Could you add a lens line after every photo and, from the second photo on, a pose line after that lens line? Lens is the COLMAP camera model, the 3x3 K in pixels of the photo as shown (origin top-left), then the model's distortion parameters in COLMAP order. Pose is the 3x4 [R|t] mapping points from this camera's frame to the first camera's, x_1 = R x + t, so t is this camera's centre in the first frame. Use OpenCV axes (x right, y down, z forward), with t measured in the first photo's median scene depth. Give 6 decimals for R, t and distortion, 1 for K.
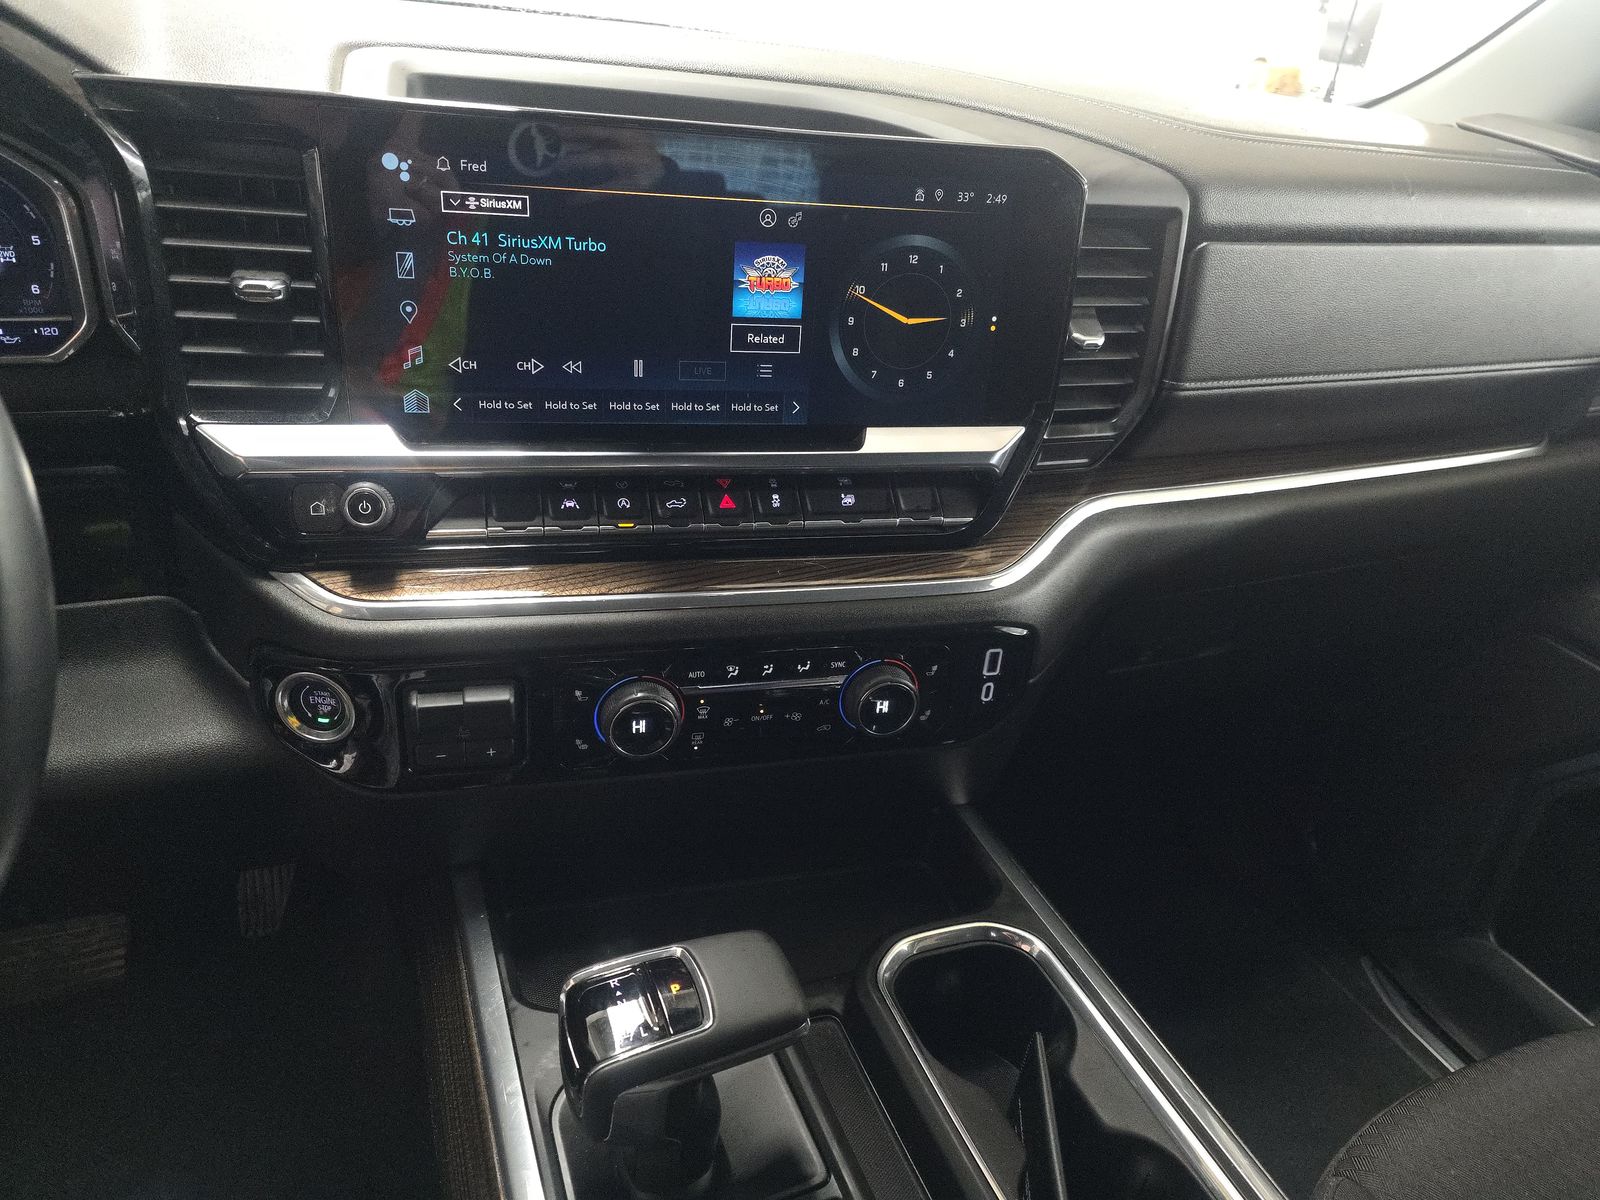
lens RADIAL K [[1069.2, 0, 800.0], [0, 1069.2, 600.0], [0, 0, 1]] dist [0.005518, -0.004444]
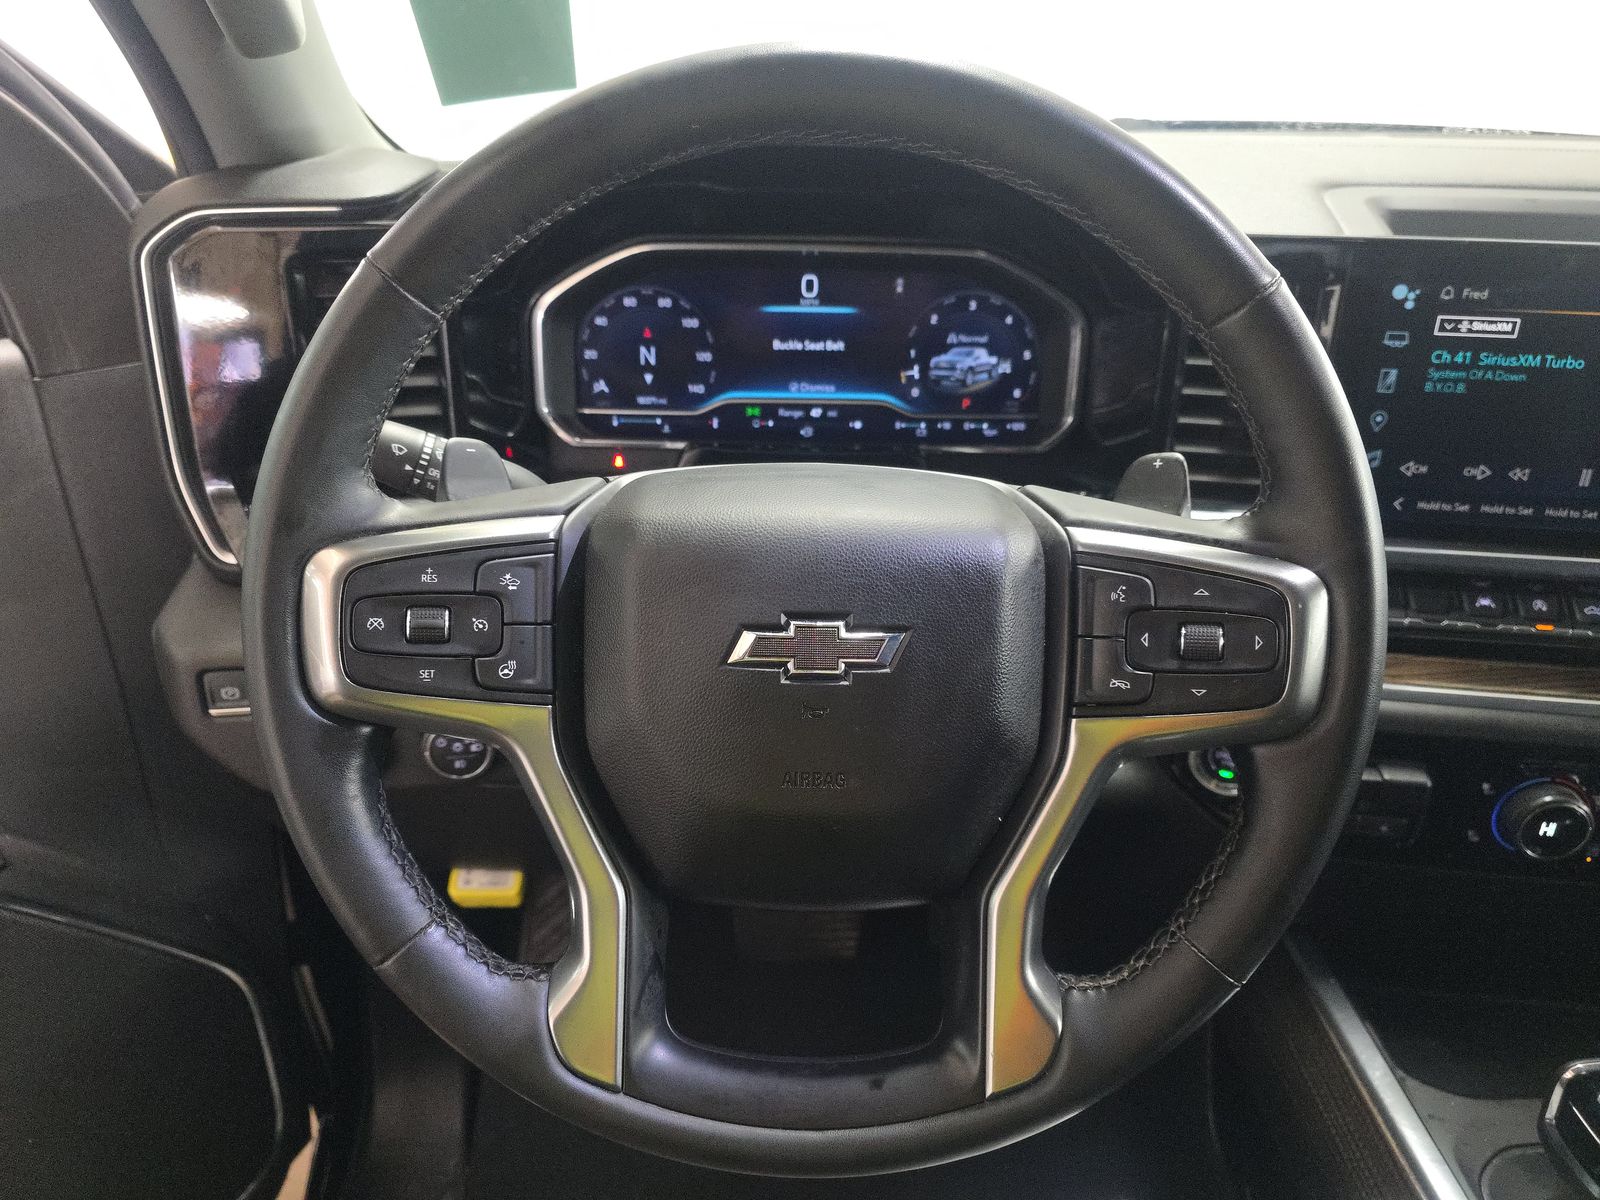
lens RADIAL K [[1017.4, 0, 801.4], [0, 1017.4, 557.6], [0, 0, 1]] dist [0.036977, 0.000172]
pose [[0.937129, 0.078627, -0.340009, -0.551171], [-0.112297, 0.990410, -0.080481, 0.026198], [0.330421, 0.113603, 0.936972, -0.190320]]
